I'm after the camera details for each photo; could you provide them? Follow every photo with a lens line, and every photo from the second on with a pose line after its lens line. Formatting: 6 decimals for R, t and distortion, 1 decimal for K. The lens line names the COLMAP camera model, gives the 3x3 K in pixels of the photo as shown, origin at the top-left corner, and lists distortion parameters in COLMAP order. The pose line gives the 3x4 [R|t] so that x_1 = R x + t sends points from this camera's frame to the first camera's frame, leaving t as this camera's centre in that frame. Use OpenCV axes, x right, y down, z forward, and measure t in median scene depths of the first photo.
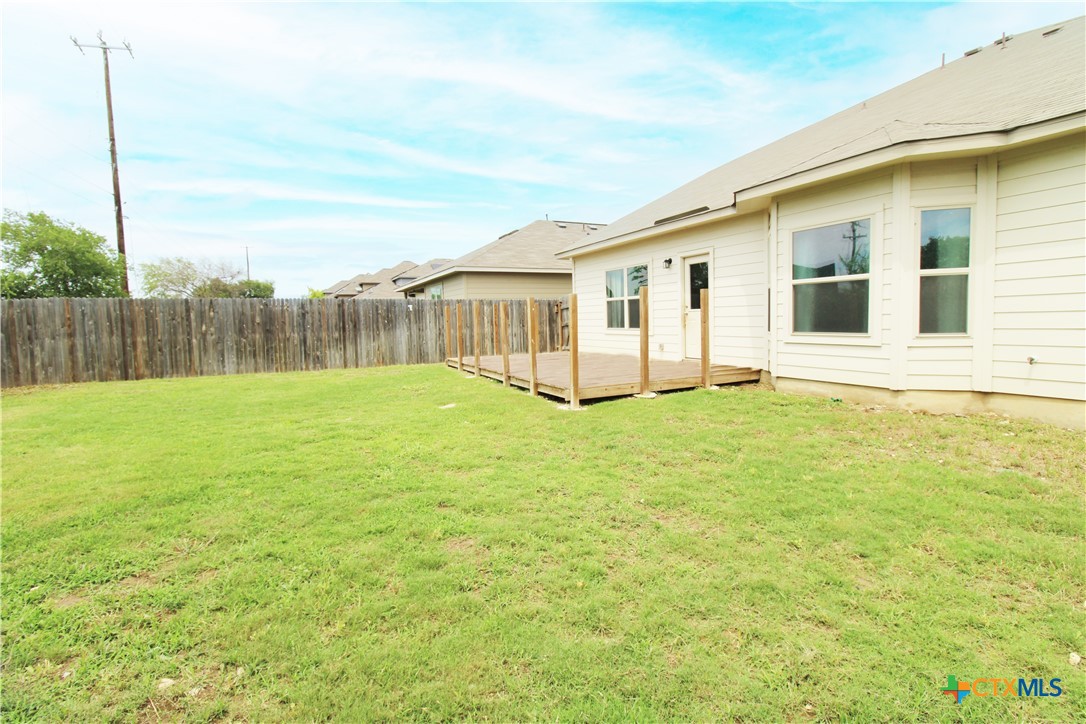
lens RADIAL K [[495.9, 0, 544.1], [0, 495.9, 344.3], [0, 0, 1]] dist [-0.002146, -0.000673]
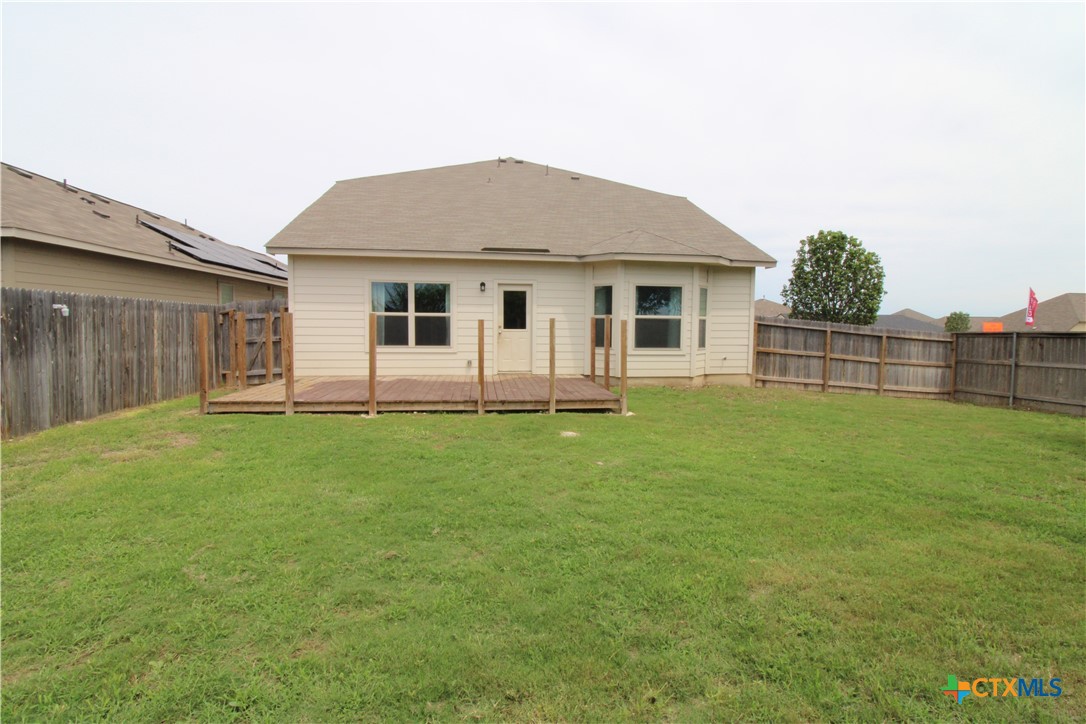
lens RADIAL K [[510.3, 0, 542.7], [0, 510.3, 356.4], [0, 0, 1]] dist [-0.001007, -0.000680]
pose [[0.325016, -0.033571, 0.945113, -0.727977], [0.032766, 0.999169, 0.024223, -0.030198], [-0.945141, 0.023095, 0.325846, 0.475425]]
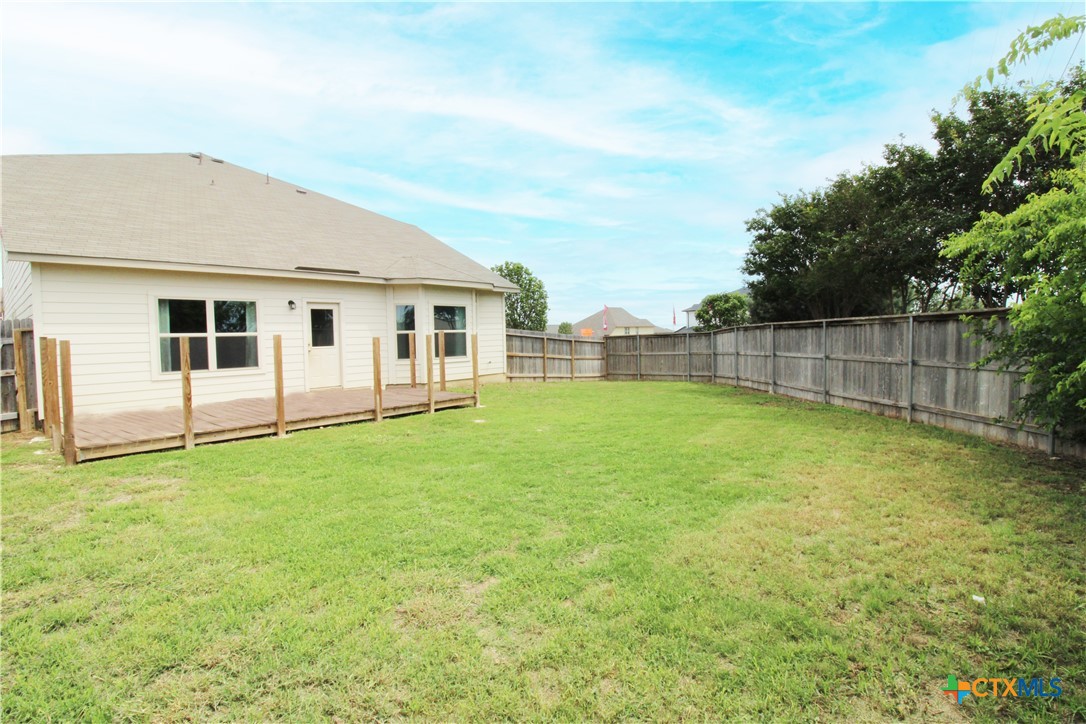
lens RADIAL K [[517.0, 0, 545.3], [0, 517.0, 355.9], [0, 0, 1]] dist [0.000947, -0.000012]
pose [[-0.373443, -0.009566, 0.927604, -0.946835], [0.079193, 0.995968, 0.042153, -0.051887], [-0.924267, 0.089202, -0.371179, 0.855868]]
